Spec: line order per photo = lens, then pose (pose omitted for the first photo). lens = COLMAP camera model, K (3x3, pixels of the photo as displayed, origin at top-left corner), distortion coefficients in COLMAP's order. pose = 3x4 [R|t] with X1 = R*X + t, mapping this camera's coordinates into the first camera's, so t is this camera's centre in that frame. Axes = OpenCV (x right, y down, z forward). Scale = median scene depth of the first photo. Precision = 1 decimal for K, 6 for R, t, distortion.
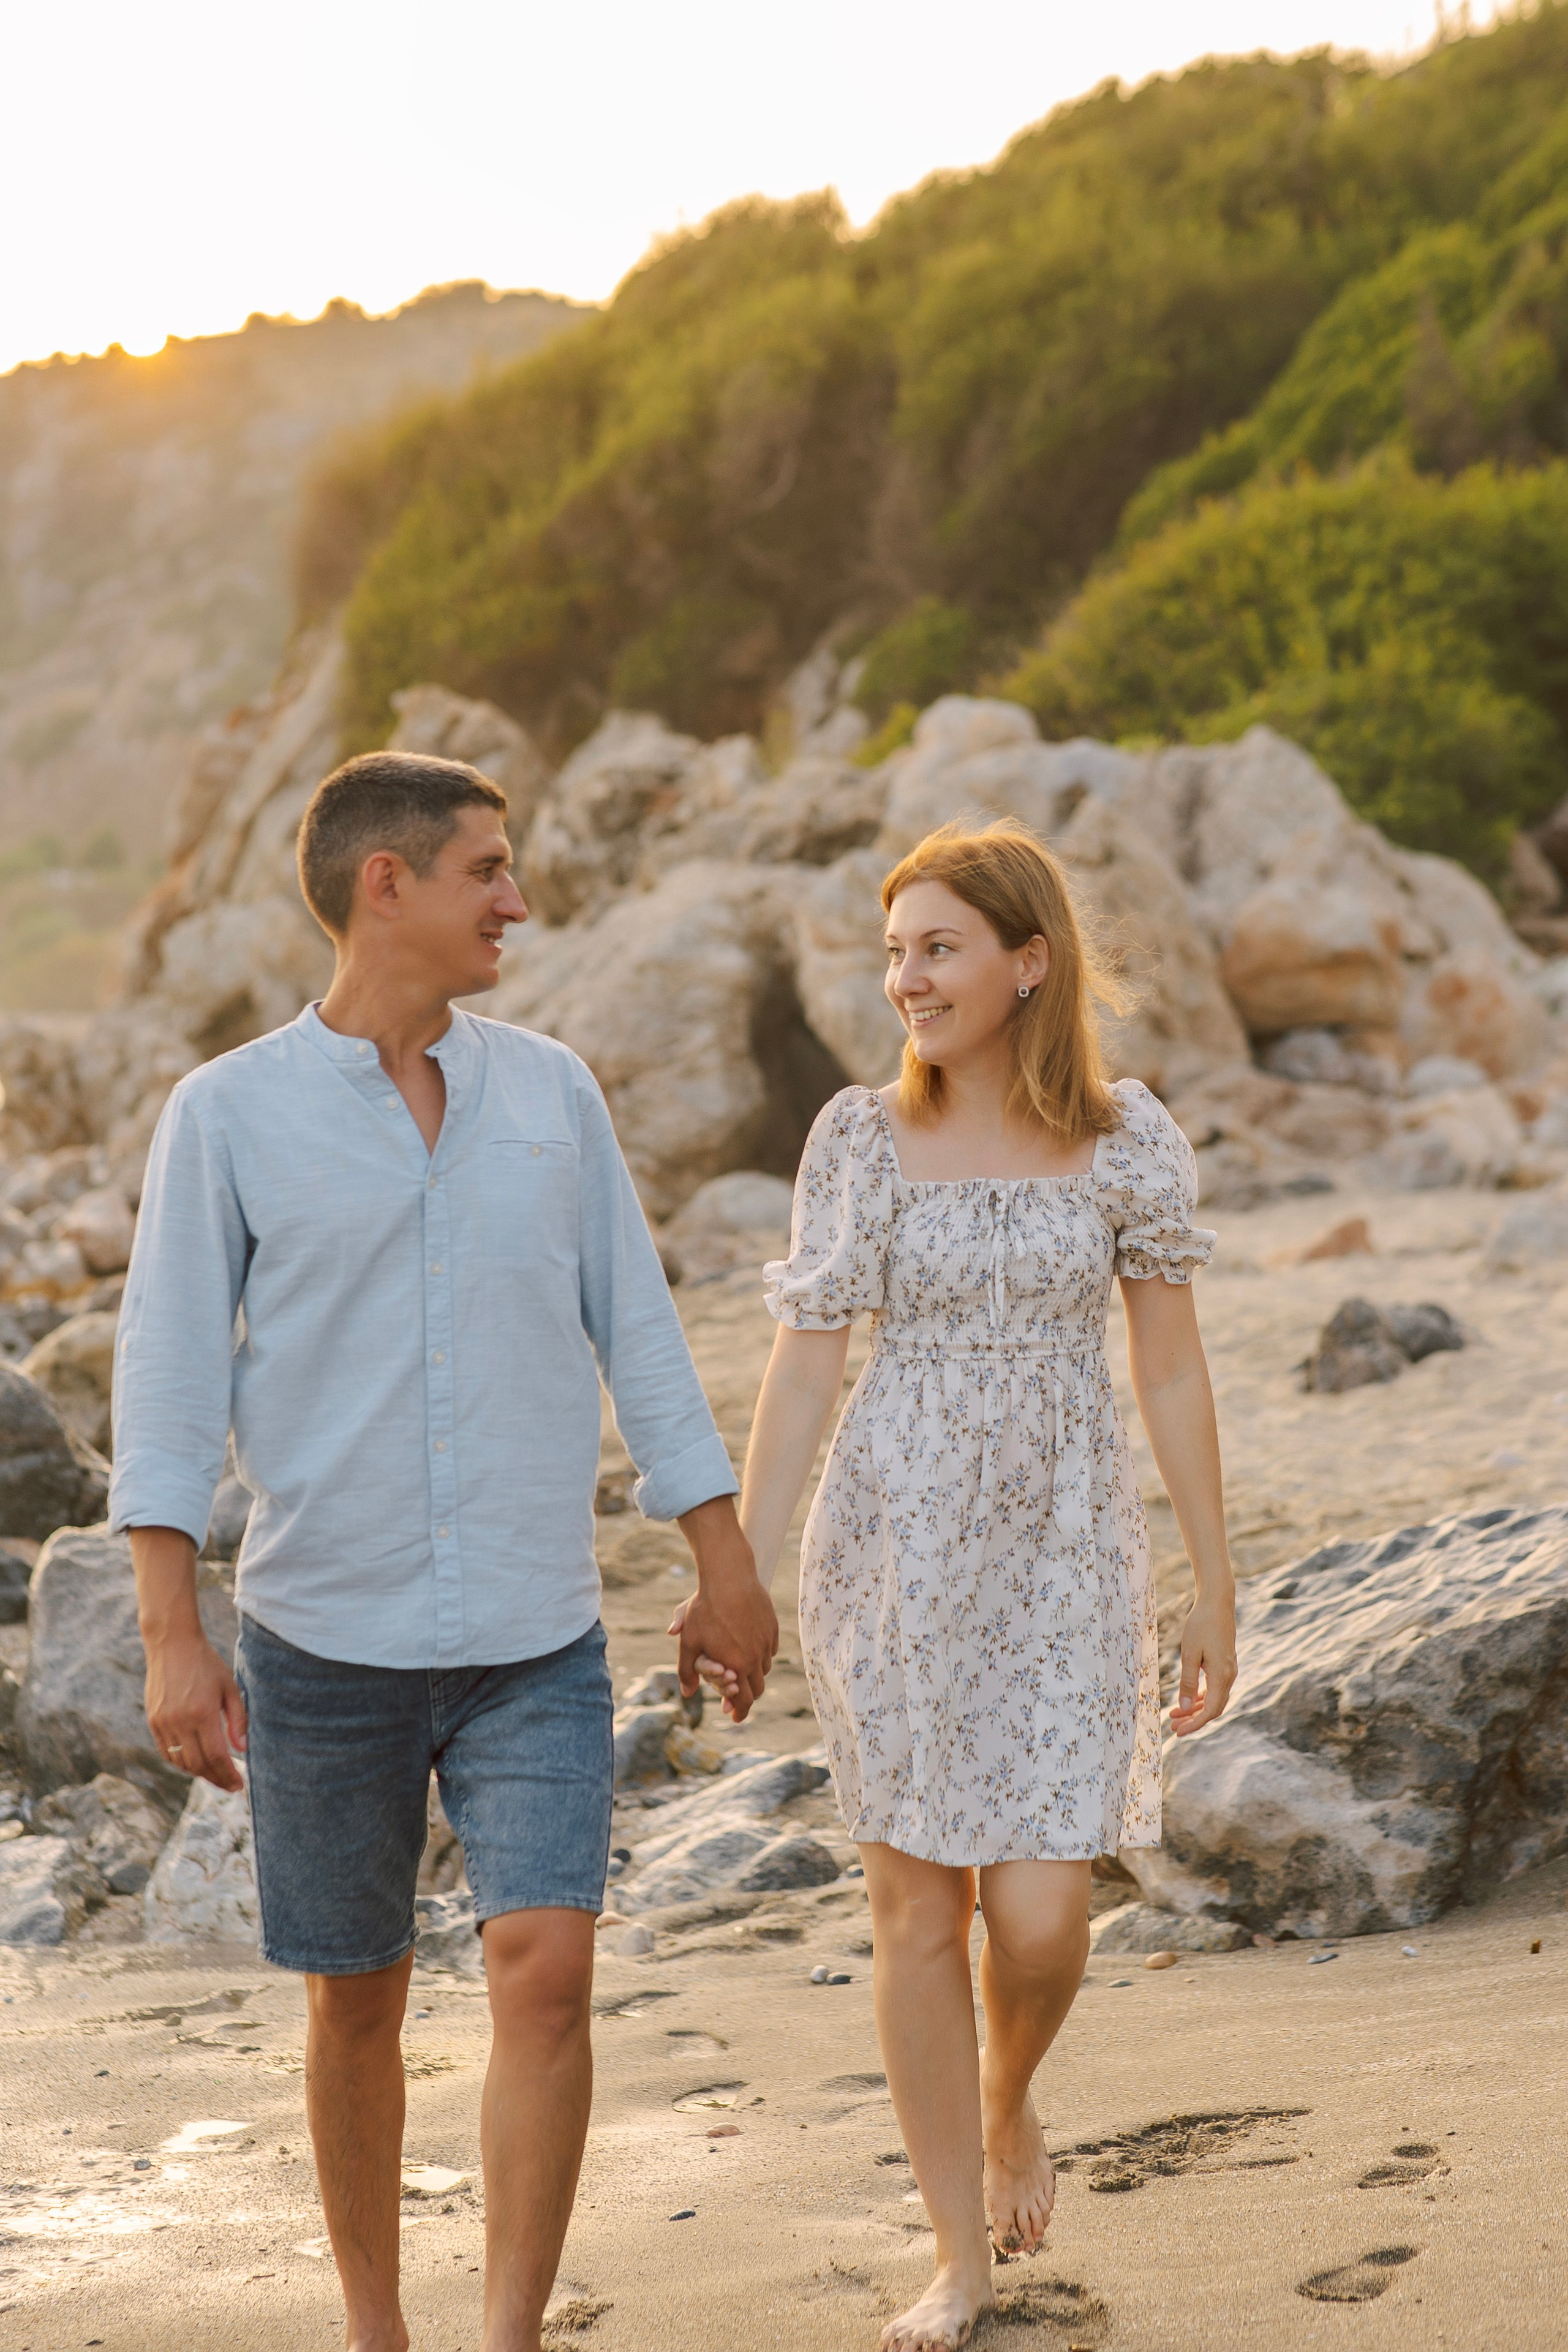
lens RADIAL K [[5780.4, 0, 784.0], [0, 5780.4, 1176.0], [0, 0, 1]] dist [0.062809, 0.026416]
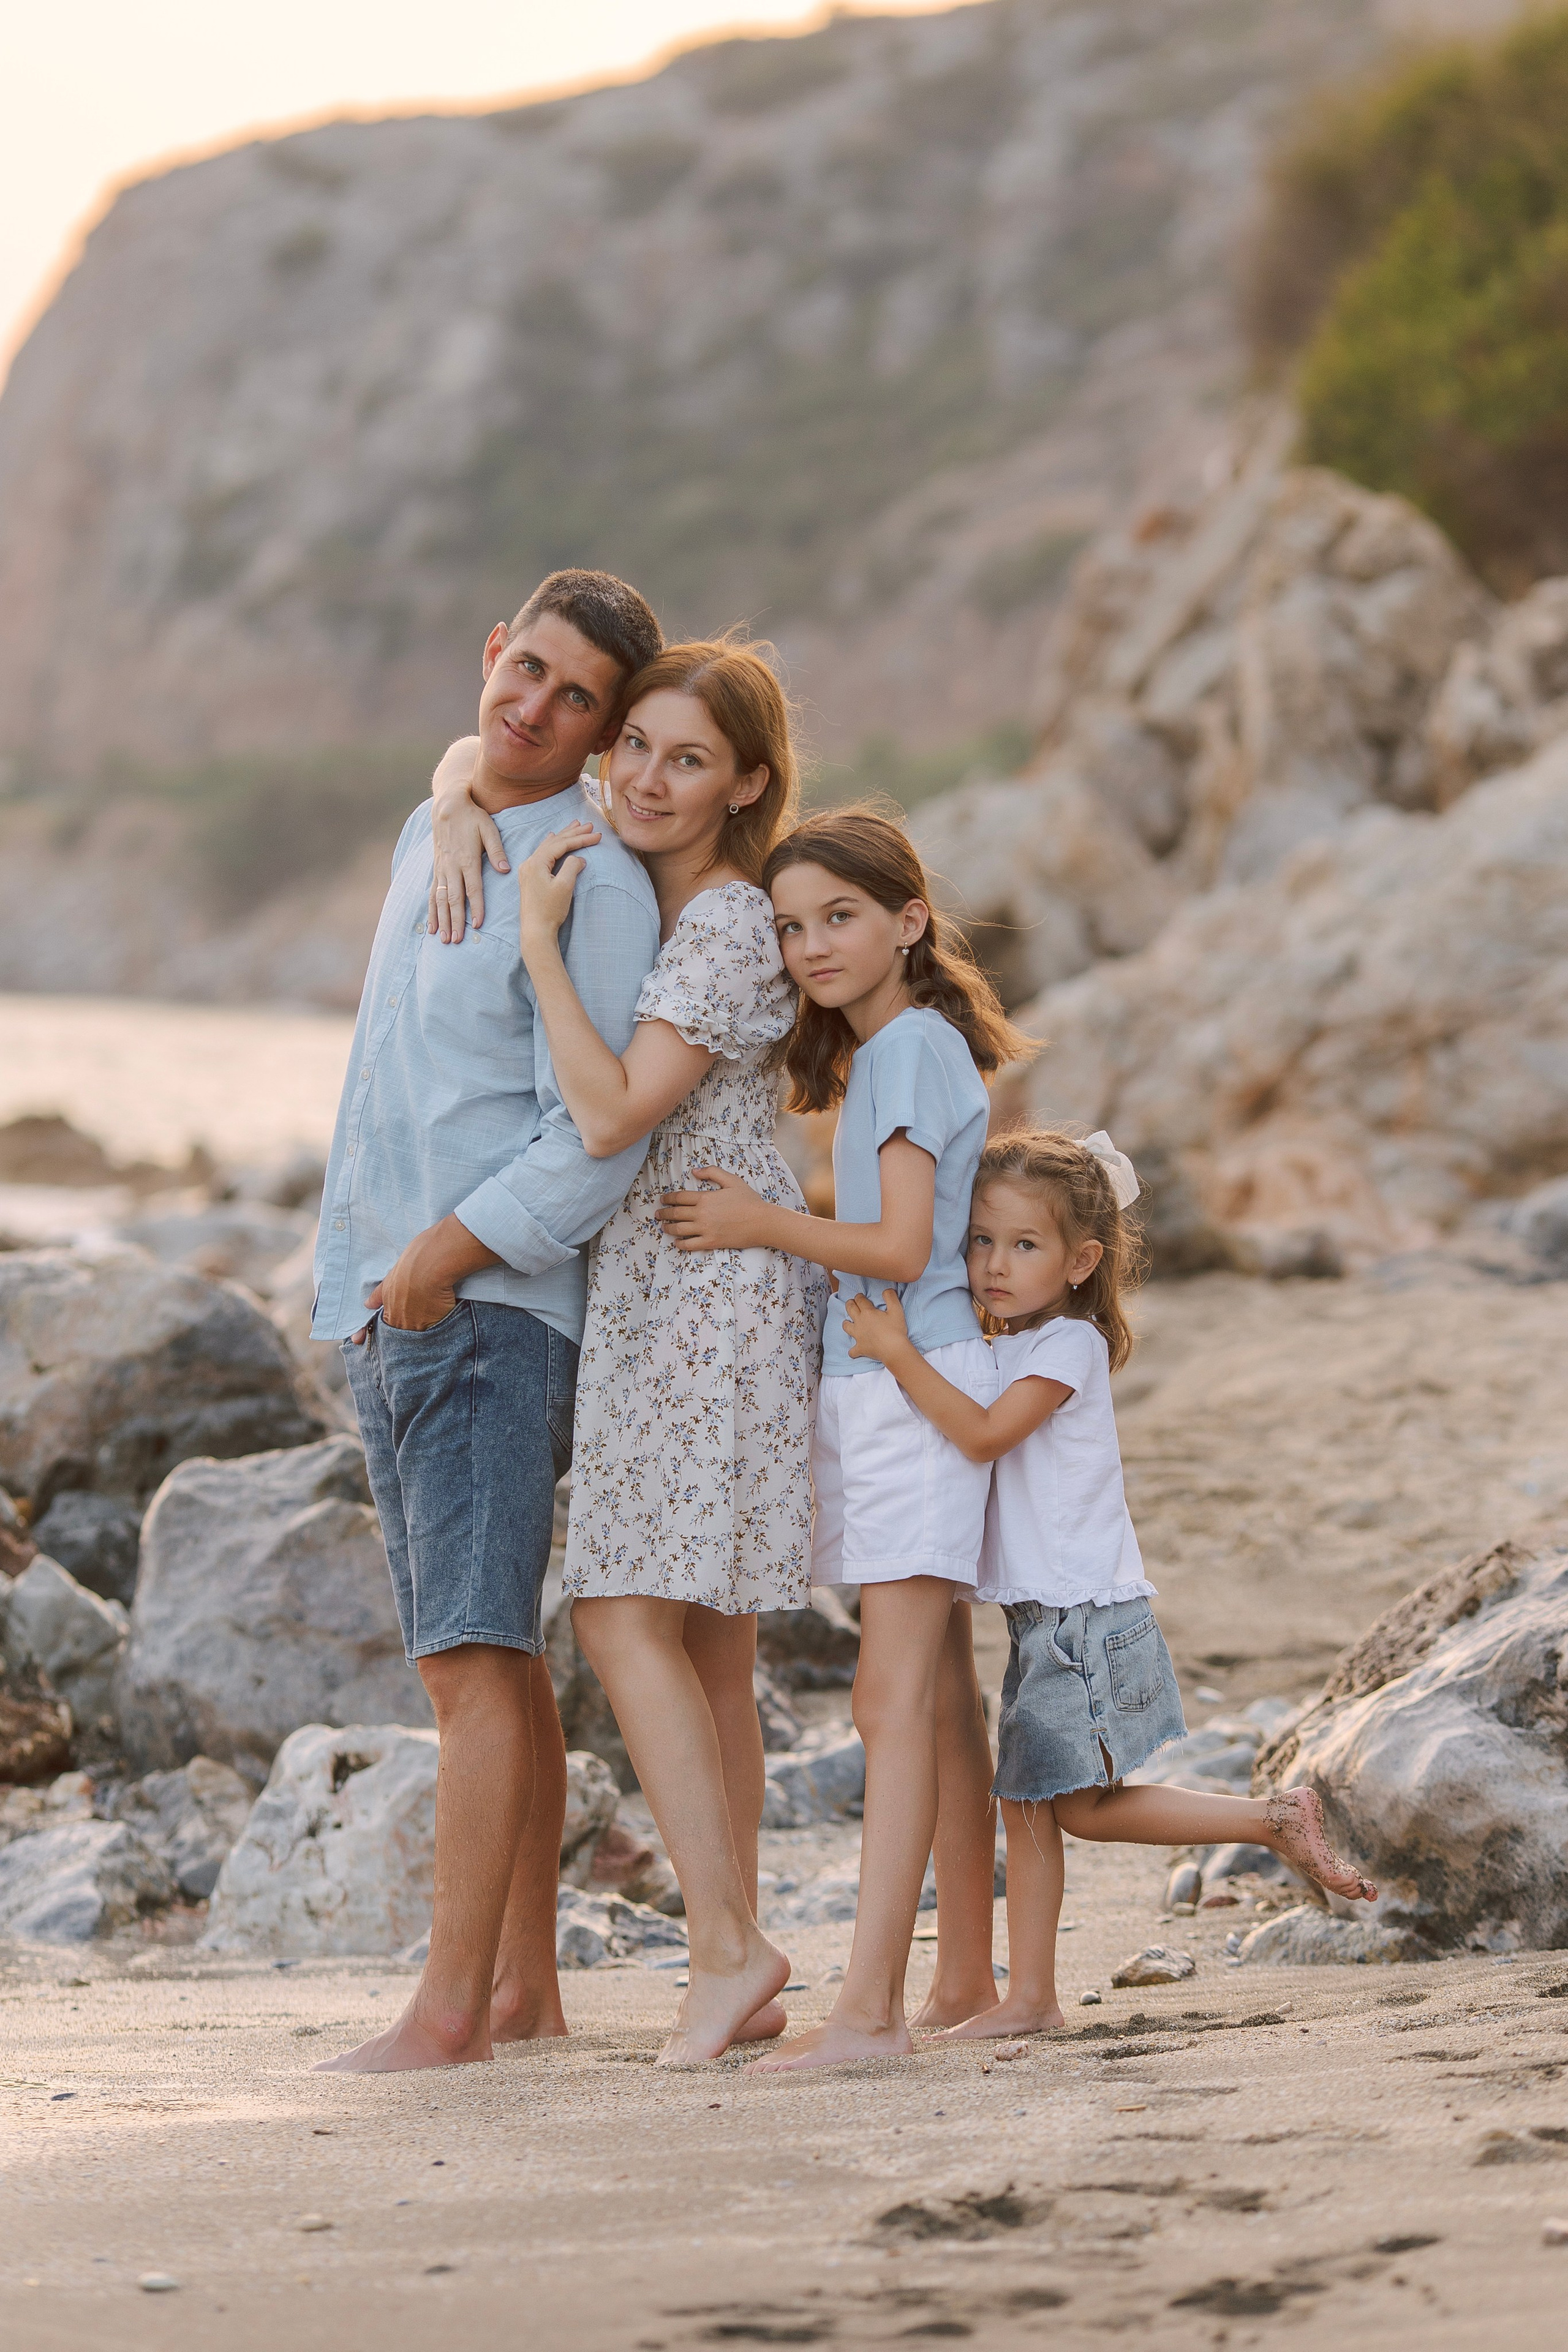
lens RADIAL K [[9468.2, 0, 784.0], [0, 9468.2, 1176.0], [0, 0, 1]] dist [0.177392, -0.135379]
pose [[0.985737, 0.038693, -0.163783, 0.178671], [-0.041222, 0.999077, -0.012072, 0.038083], [0.163165, 0.018651, 0.986422, -0.279531]]
